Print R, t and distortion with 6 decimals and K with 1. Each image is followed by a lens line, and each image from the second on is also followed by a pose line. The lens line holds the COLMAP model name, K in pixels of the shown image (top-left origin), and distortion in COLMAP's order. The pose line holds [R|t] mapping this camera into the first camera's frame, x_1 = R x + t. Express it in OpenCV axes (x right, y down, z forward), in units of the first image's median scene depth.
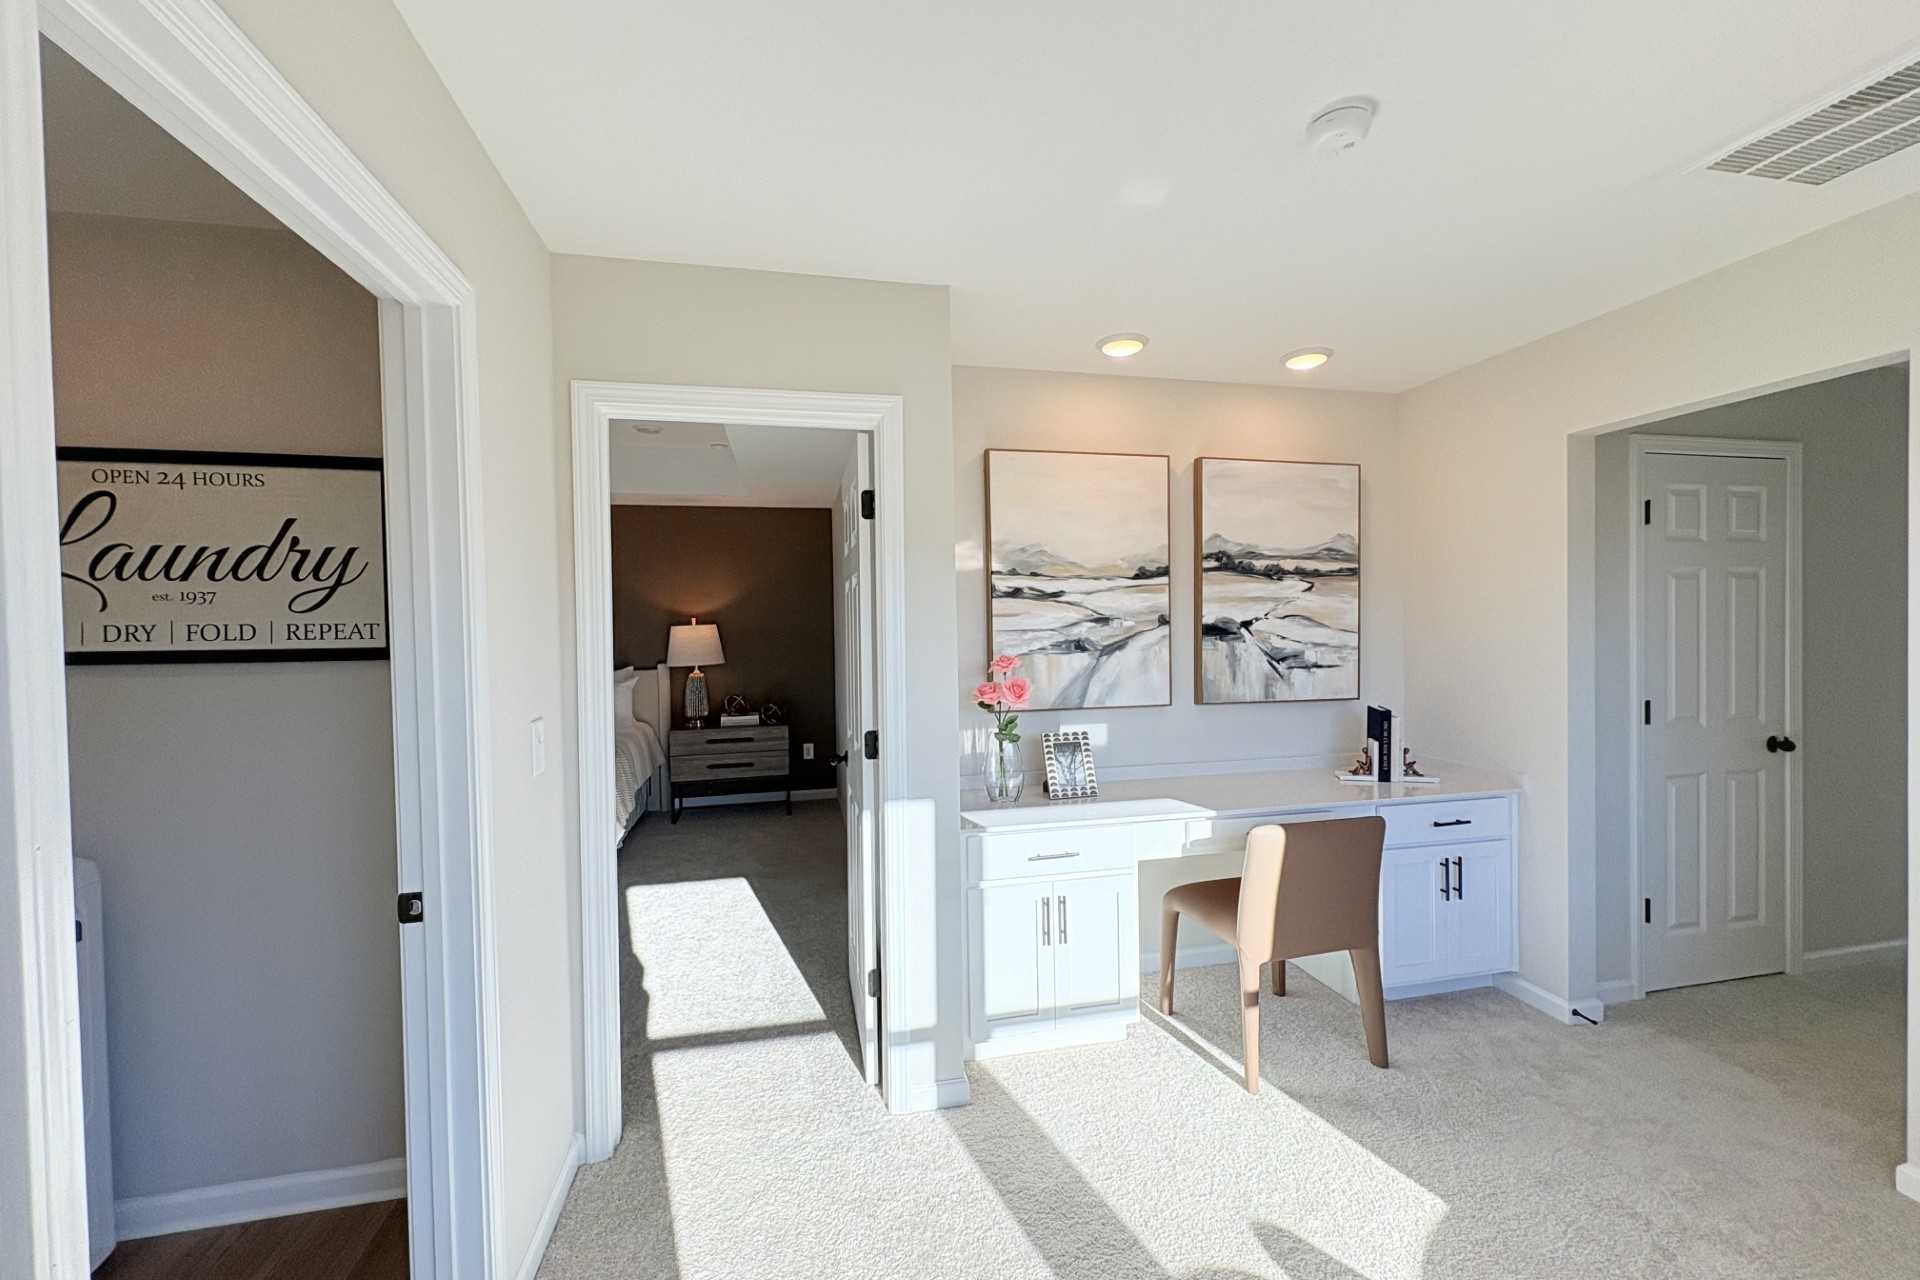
lens RADIAL K [[758.5, 0, 955.6], [0, 758.5, 640.5], [0, 0, 1]] dist [0.001374, -0.000041]
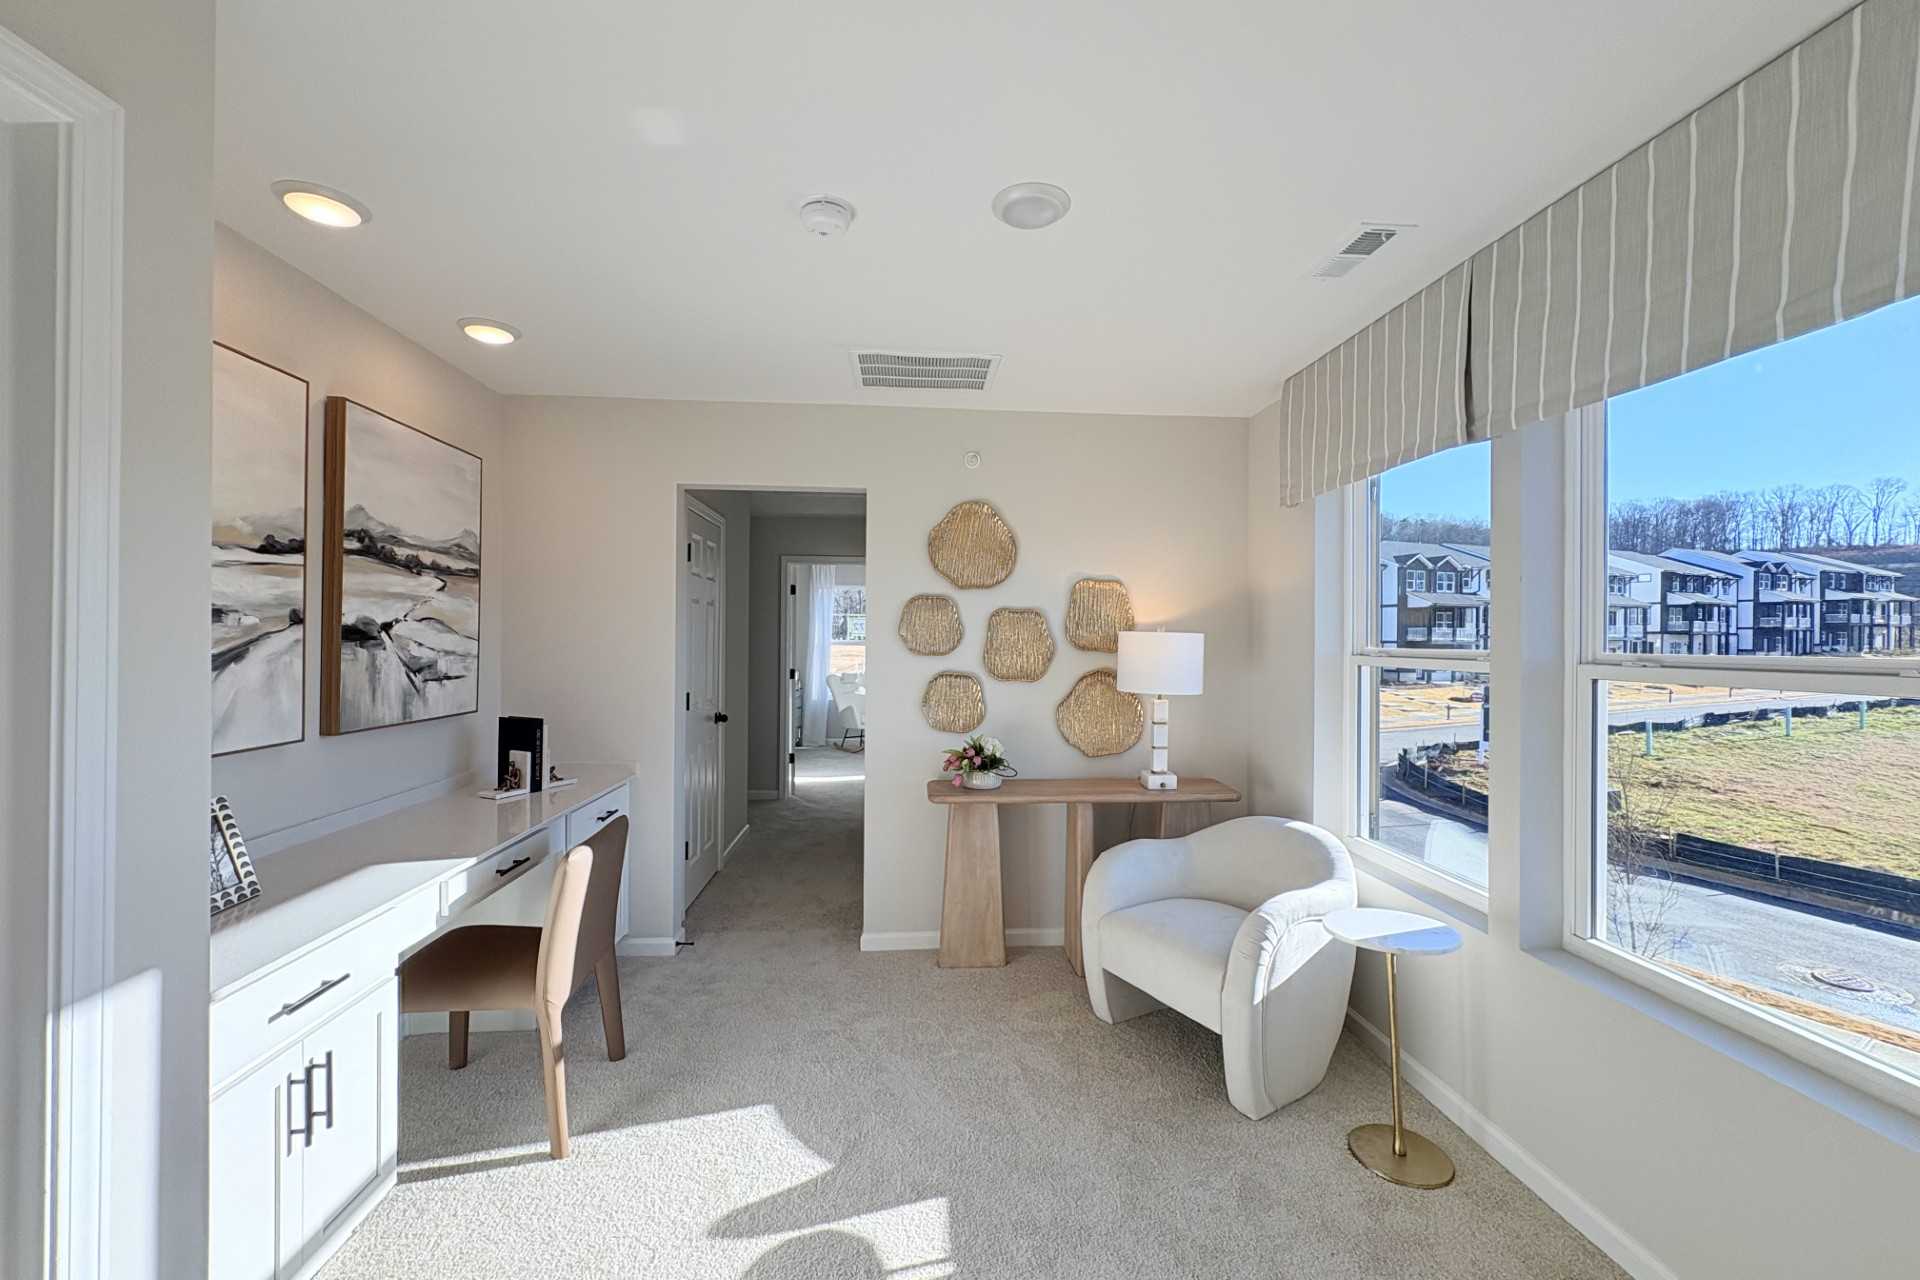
lens RADIAL K [[761.5, 0, 961.2], [0, 761.5, 633.9], [0, 0, 1]] dist [-0.000049, -0.000145]
pose [[0.136962, 0.020234, 0.990370, -0.371762], [0.008076, 0.999735, -0.021543, 0.009065], [-0.990543, 0.010949, 0.136763, 0.355137]]
